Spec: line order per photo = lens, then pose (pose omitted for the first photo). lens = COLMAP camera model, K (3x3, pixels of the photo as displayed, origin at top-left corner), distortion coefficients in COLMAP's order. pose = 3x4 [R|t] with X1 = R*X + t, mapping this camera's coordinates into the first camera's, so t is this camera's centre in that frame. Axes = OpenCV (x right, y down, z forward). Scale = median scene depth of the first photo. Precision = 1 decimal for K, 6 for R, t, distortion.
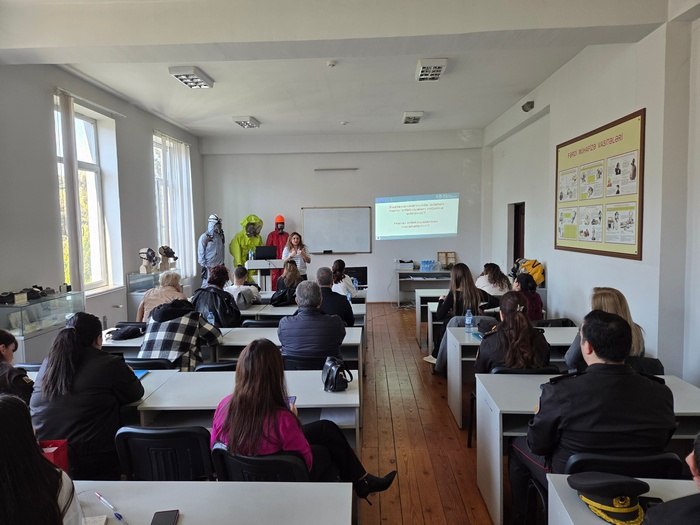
lens RADIAL K [[469.9, 0, 350.0], [0, 469.9, 262.5], [0, 0, 1]] dist [0.035511, -0.000563]
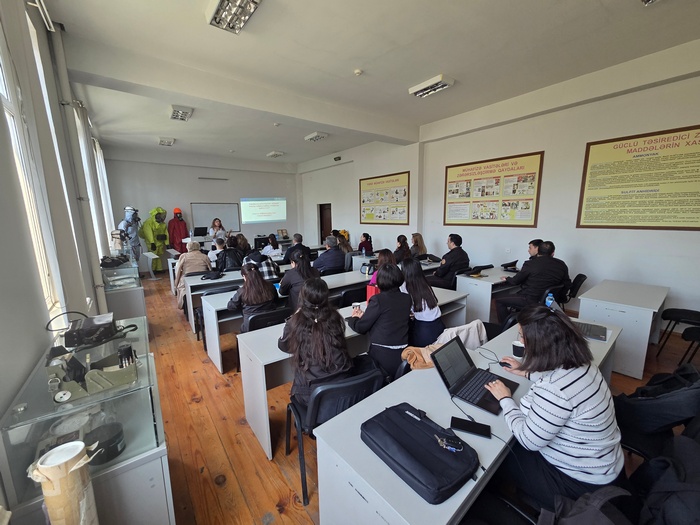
lens RADIAL K [[282.6, 0, 350.0], [0, 282.6, 262.5], [0, 0, 1]] dist [-0.000233, -0.000010]
pose [[0.761633, -0.105883, 0.639299, -0.598561], [0.056297, 0.993642, 0.097501, 0.025183], [-0.645558, -0.038270, 0.762752, -0.052990]]
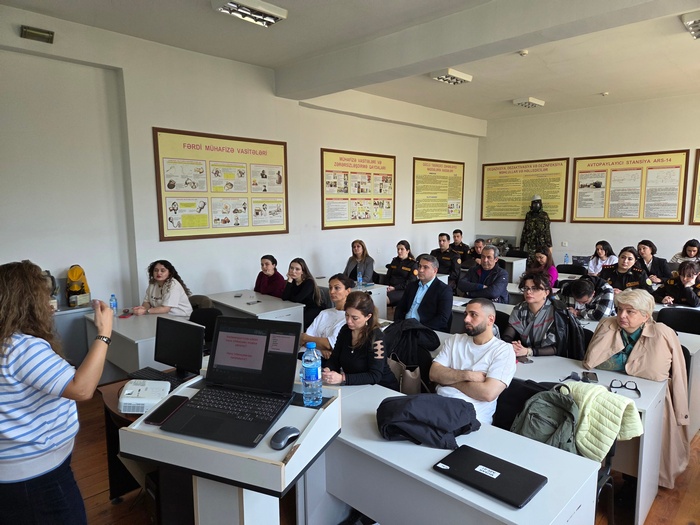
lens RADIAL K [[469.9, 0, 350.0], [0, 469.9, 262.5], [0, 0, 1]] dist [0.035511, -0.000563]
pose [[-0.742375, -0.035101, 0.669065, -0.517277], [0.093143, 0.983522, 0.154948, -0.110418], [-0.663479, 0.177348, -0.726873, 1.637128]]
